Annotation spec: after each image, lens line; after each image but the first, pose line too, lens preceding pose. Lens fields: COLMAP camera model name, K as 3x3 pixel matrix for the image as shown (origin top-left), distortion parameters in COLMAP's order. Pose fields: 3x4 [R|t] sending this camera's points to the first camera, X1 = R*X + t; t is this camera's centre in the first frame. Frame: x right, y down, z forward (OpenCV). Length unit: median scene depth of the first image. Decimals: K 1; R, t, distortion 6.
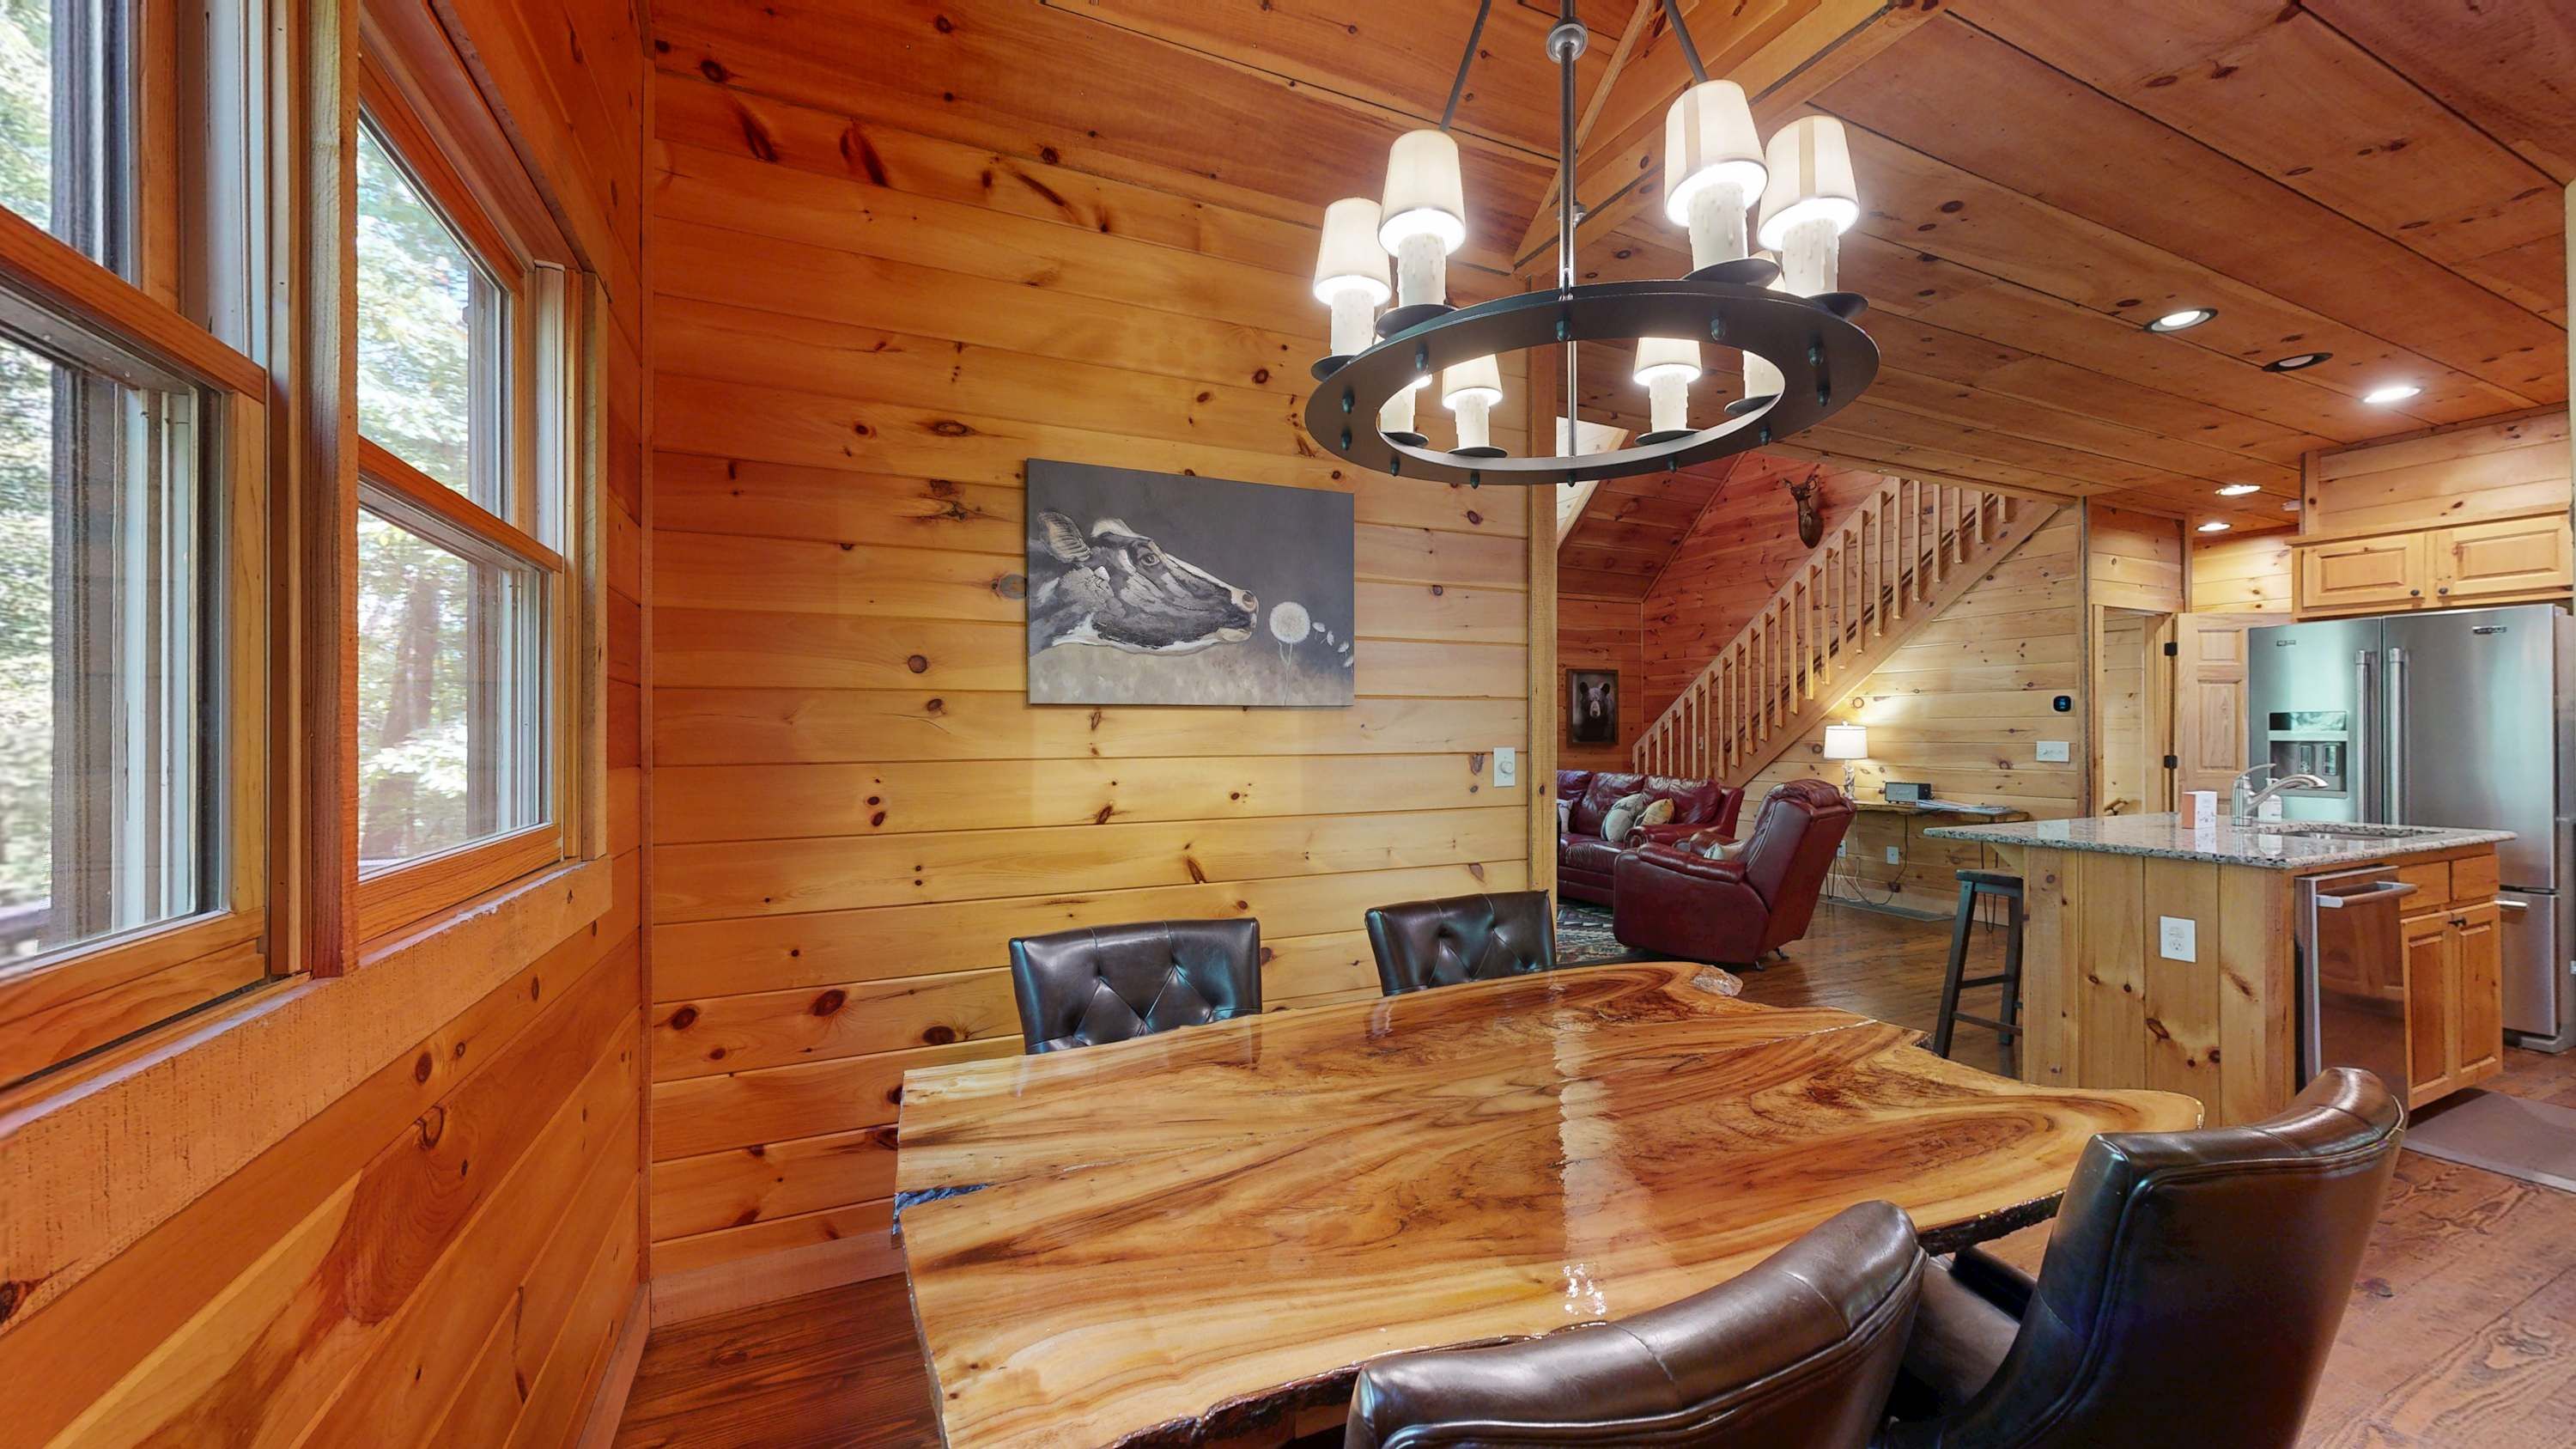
lens RADIAL K [[942.1, 0, 1279.2], [0, 942.1, 725.9], [0, 0, 1]] dist [-0.003102, -0.000194]
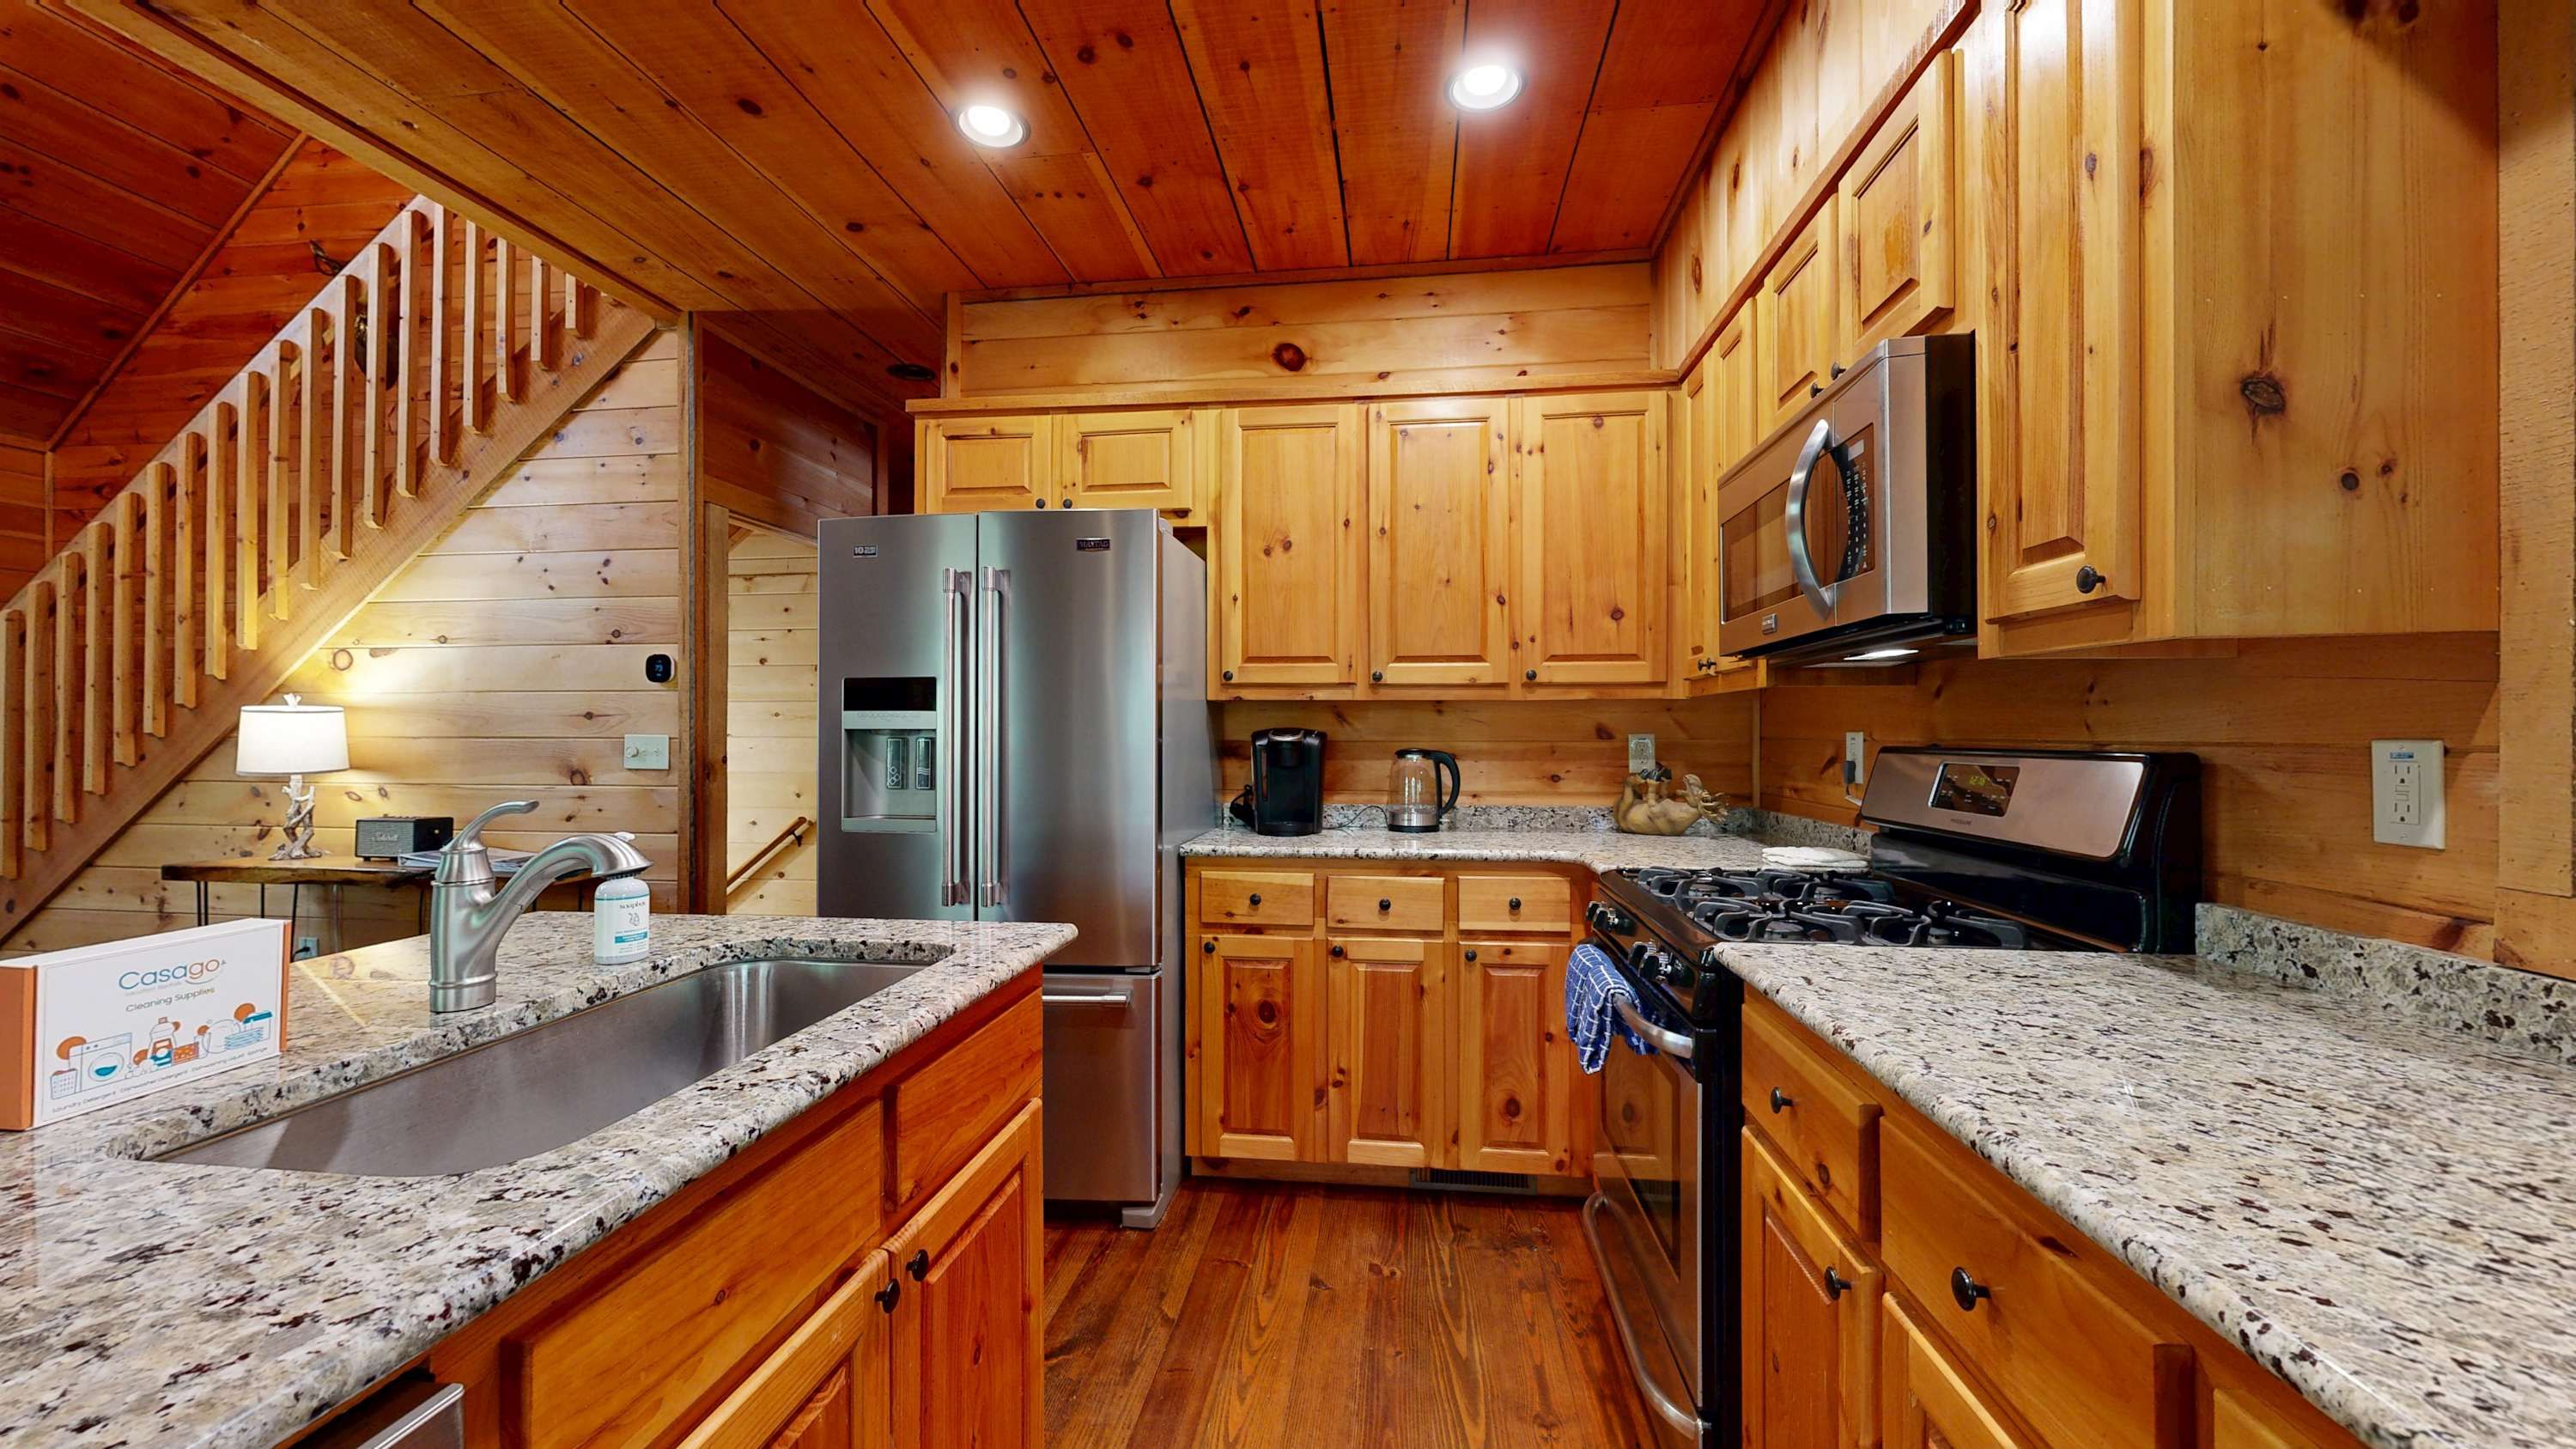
lens RADIAL K [[942.1, 0, 1290.6], [0, 942.1, 718.3], [0, 0, 1]] dist [-0.003102, -0.000194]
pose [[0.523462, 0.004988, 0.852035, 0.484431], [-0.003407, 0.999987, -0.003761, 0.007210], [-0.852042, -0.000934, 0.523472, 0.329456]]
